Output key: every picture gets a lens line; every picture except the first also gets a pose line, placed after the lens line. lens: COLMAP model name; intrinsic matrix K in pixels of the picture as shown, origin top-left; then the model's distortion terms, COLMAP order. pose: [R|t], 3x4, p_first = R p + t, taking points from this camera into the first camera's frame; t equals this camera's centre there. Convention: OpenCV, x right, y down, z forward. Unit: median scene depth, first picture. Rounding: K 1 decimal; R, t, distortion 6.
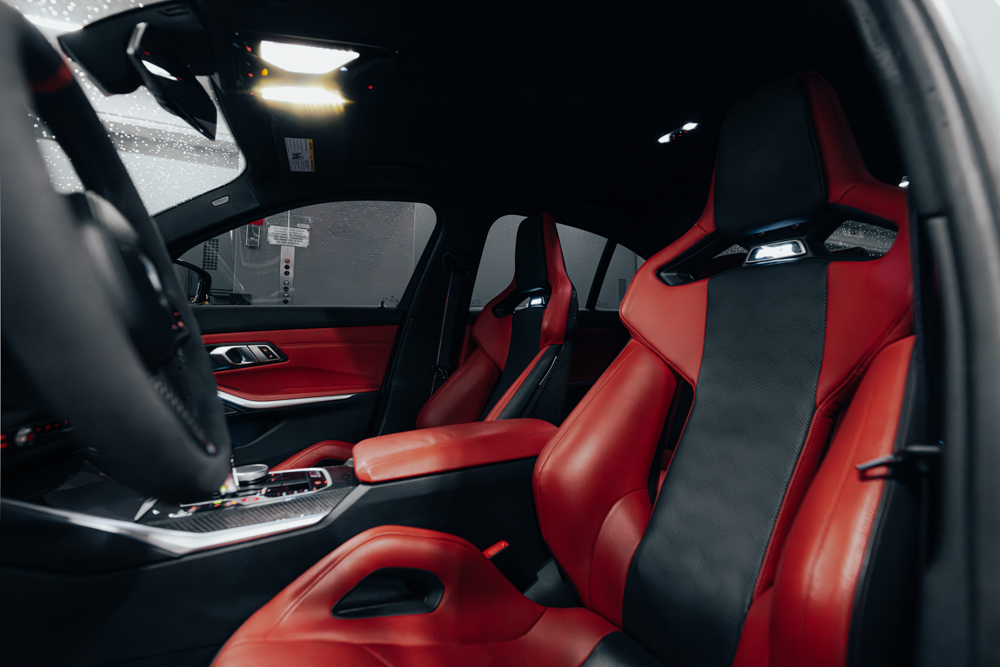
lens RADIAL K [[481.0, 0, 515.2], [0, 481.0, 322.7], [0, 0, 1]] dist [0.018389, 0.000143]
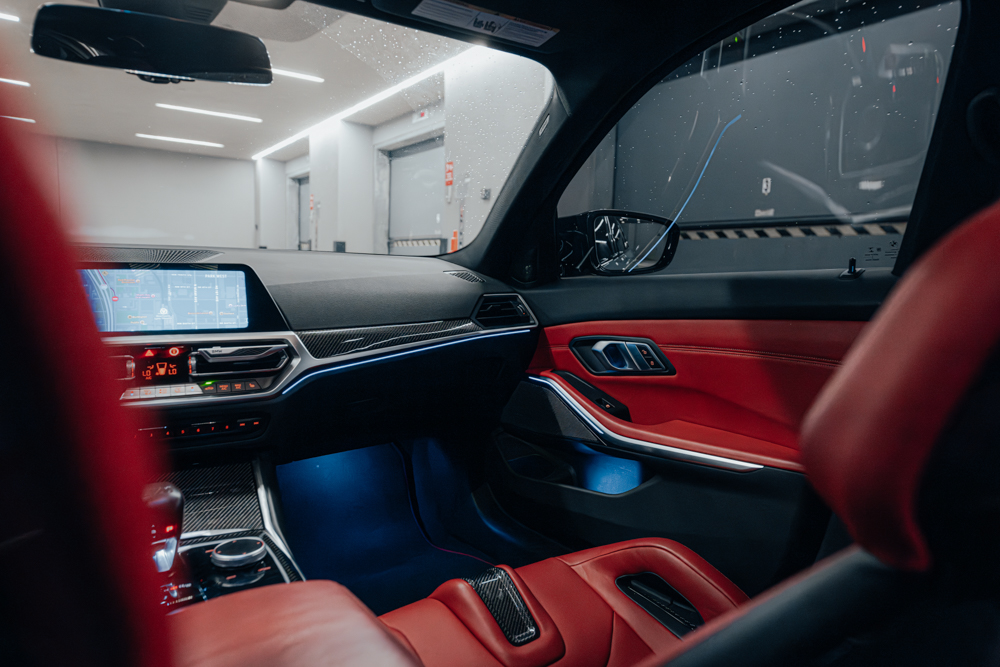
lens RADIAL K [[653.8, 0, 500.0], [0, 653.8, 333.5], [0, 0, 1]] dist [0.035888, -0.000731]
pose [[0.121726, 0.101374, -0.987373, 0.260007], [0.043352, 0.993278, 0.107325, -0.060232], [0.991617, -0.055869, 0.116513, 0.710351]]
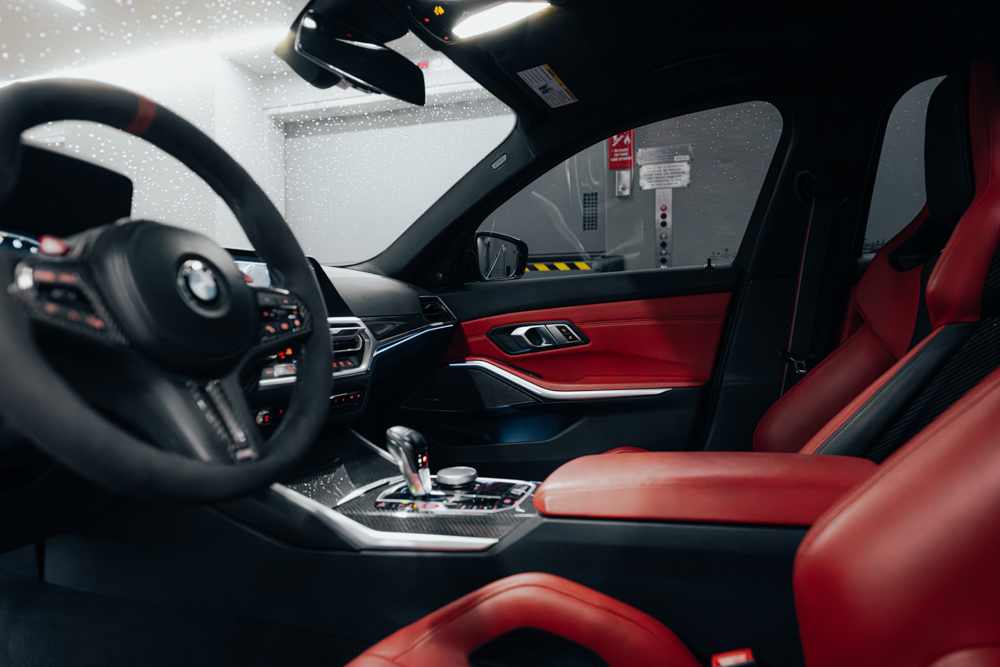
lens RADIAL K [[653.8, 0, 500.0], [0, 653.8, 333.5], [0, 0, 1]] dist [0.035888, -0.000731]
pose [[0.699327, 0.003043, -0.714796, 0.210108], [0.057703, 0.996487, 0.060696, -0.012527], [0.712469, -0.083692, 0.696694, 0.129139]]
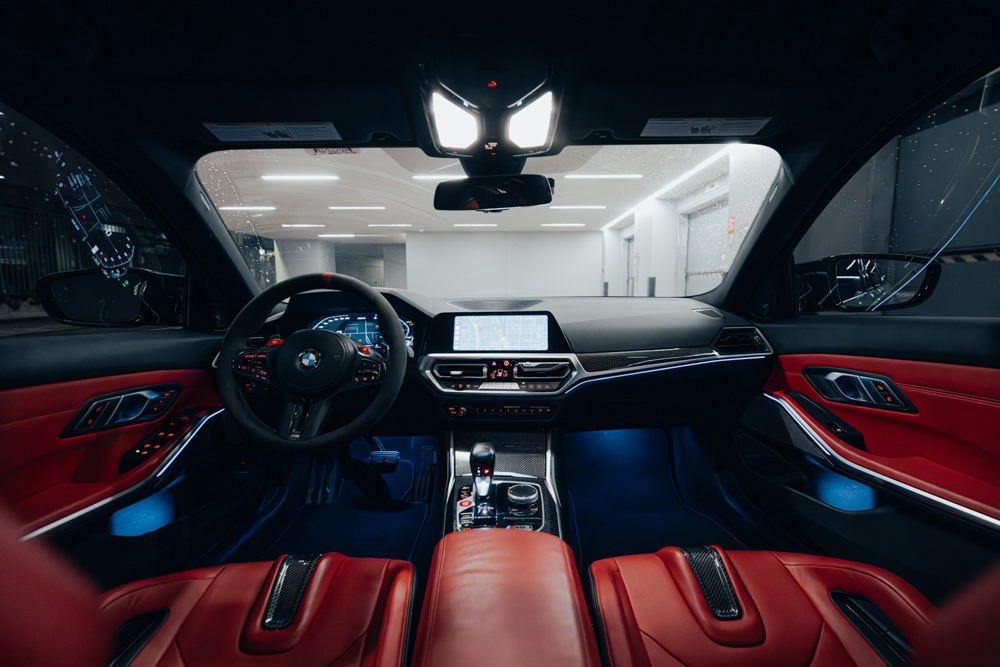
lens RADIAL K [[408.6, 0, 504.1], [0, 408.6, 332.4], [0, 0, 1]] dist [-0.001687, -0.000447]
pose [[-0.462696, 0.095740, -0.881332, 0.188938], [0.071060, 0.994958, 0.070777, -0.089690], [0.883665, -0.029880, -0.467166, 0.792692]]
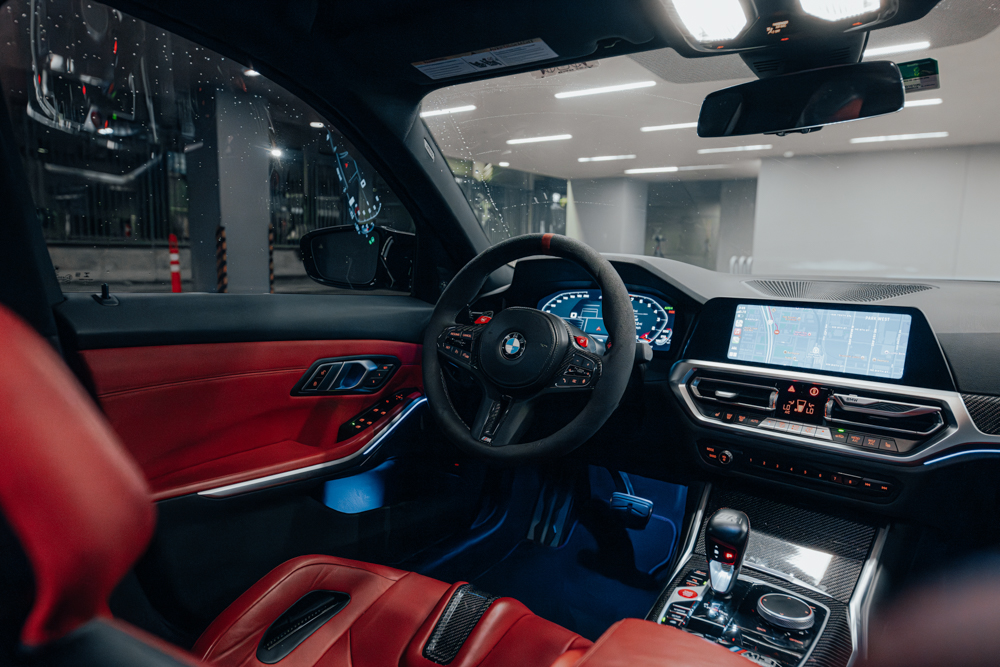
lens RADIAL K [[653.8, 0, 500.0], [0, 653.8, 333.5], [0, 0, 1]] dist [0.035888, -0.000731]
pose [[-0.893669, 0.037654, -0.447144, 0.144221], [0.010452, 0.997949, 0.063148, -0.089435], [0.448605, 0.051760, -0.892230, 0.913244]]
